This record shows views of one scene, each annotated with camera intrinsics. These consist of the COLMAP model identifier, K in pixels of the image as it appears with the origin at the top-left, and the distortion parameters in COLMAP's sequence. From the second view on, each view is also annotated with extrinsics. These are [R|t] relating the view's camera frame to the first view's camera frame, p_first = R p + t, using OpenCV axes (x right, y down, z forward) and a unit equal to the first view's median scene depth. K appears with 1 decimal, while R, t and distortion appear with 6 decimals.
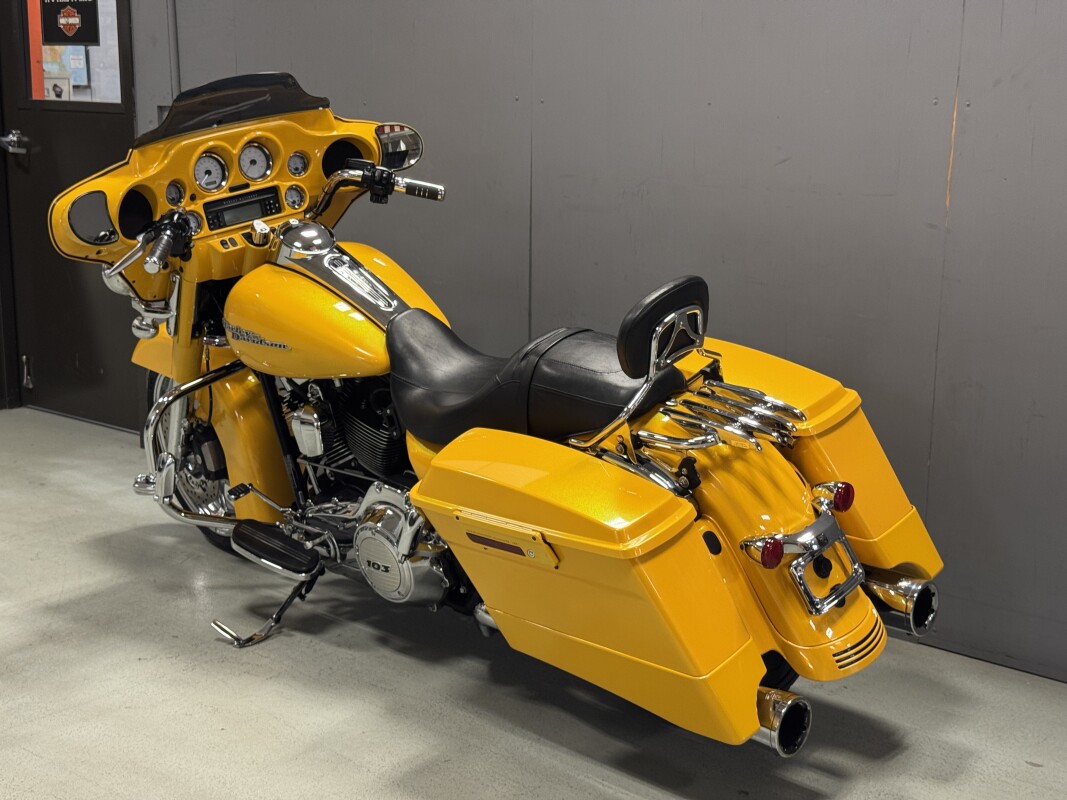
lens RADIAL K [[1503.5, 0, 529.8], [0, 1503.5, 399.7], [0, 0, 1]] dist [0.118410, 0.000000]
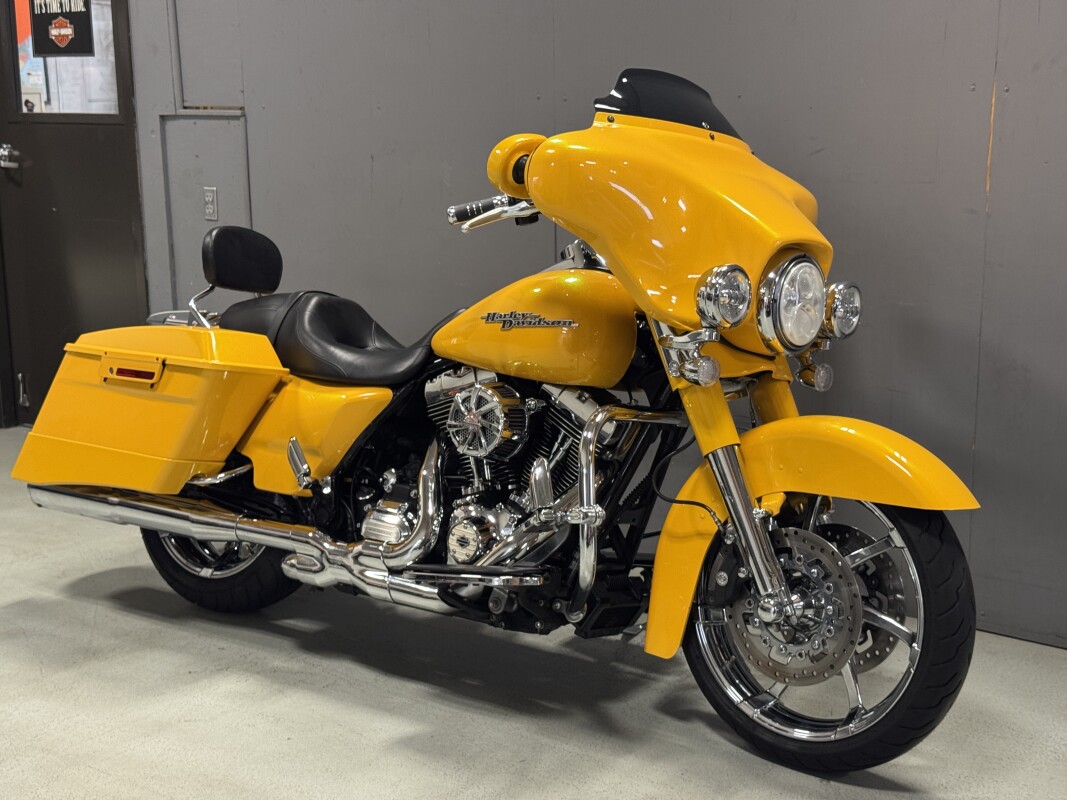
lens RADIAL K [[1503.5, 0, 536.4], [0, 1503.5, 399.2], [0, 0, 1]] dist [0.118410, 0.000000]
pose [[0.998562, -0.031375, 0.043479, -0.067640], [0.031662, 0.999481, -0.005935, 0.006469], [-0.043270, 0.007303, 0.999037, 0.005979]]
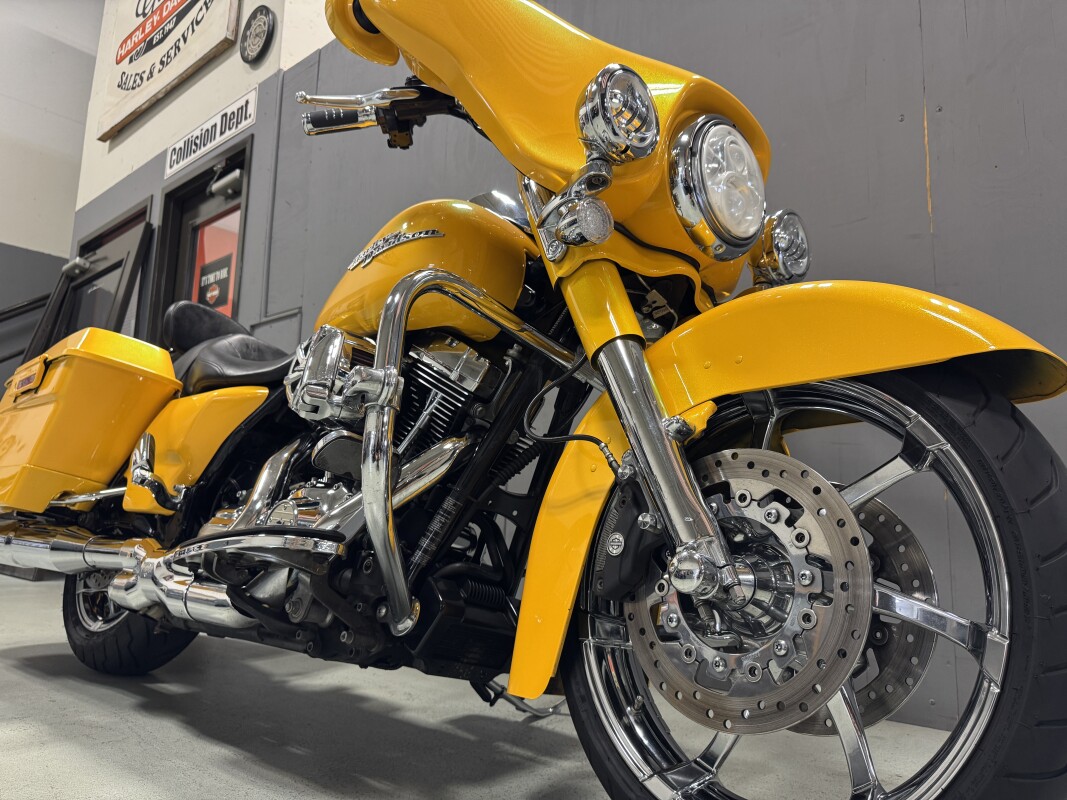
lens RADIAL K [[753.8, 0, 533.9], [0, 753.8, 405.5], [0, 0, 1]] dist [0.006464, -0.011267]
pose [[0.999161, 0.008137, -0.040131, 0.047005], [-0.021968, 0.933599, -0.357646, 0.146938], [0.034556, 0.358228, 0.932995, 0.564251]]
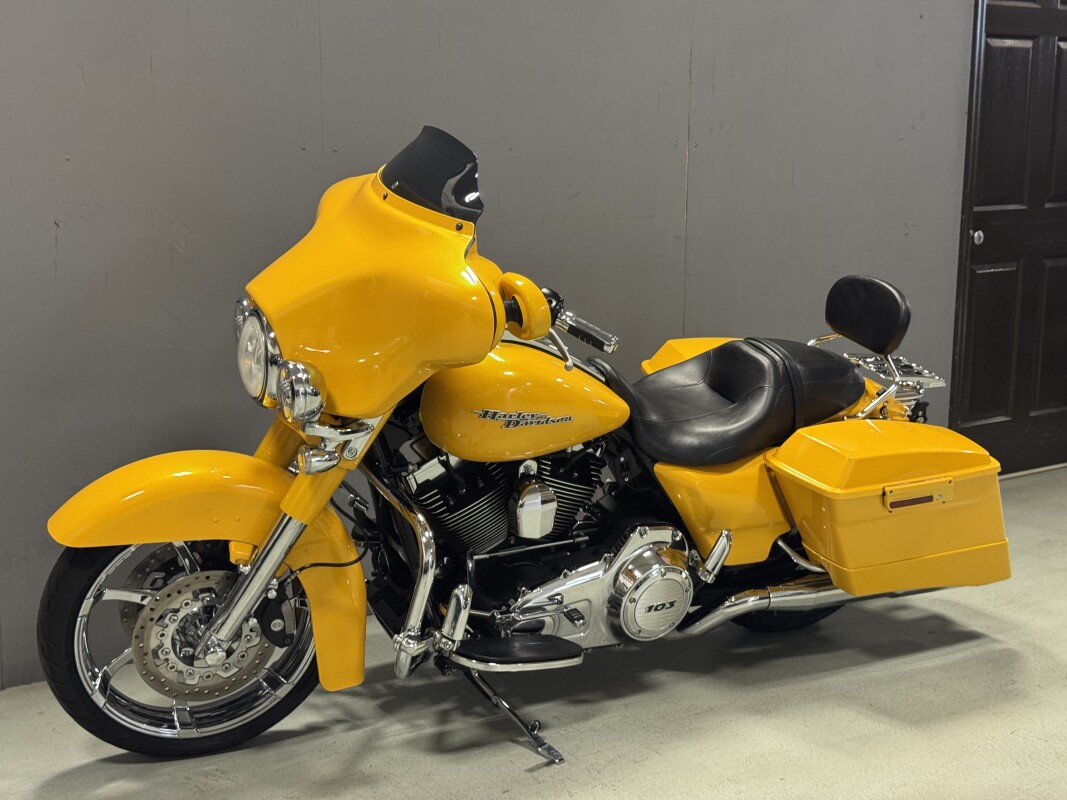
lens RADIAL K [[1503.5, 0, 530.8], [0, 1503.5, 405.1], [0, 0, 1]] dist [0.118410, 0.000000]
pose [[0.277835, -0.185254, 0.942597, -0.989625], [0.198193, 0.971173, 0.132452, -0.162522], [-0.939961, 0.150016, 0.306542, 0.699548]]
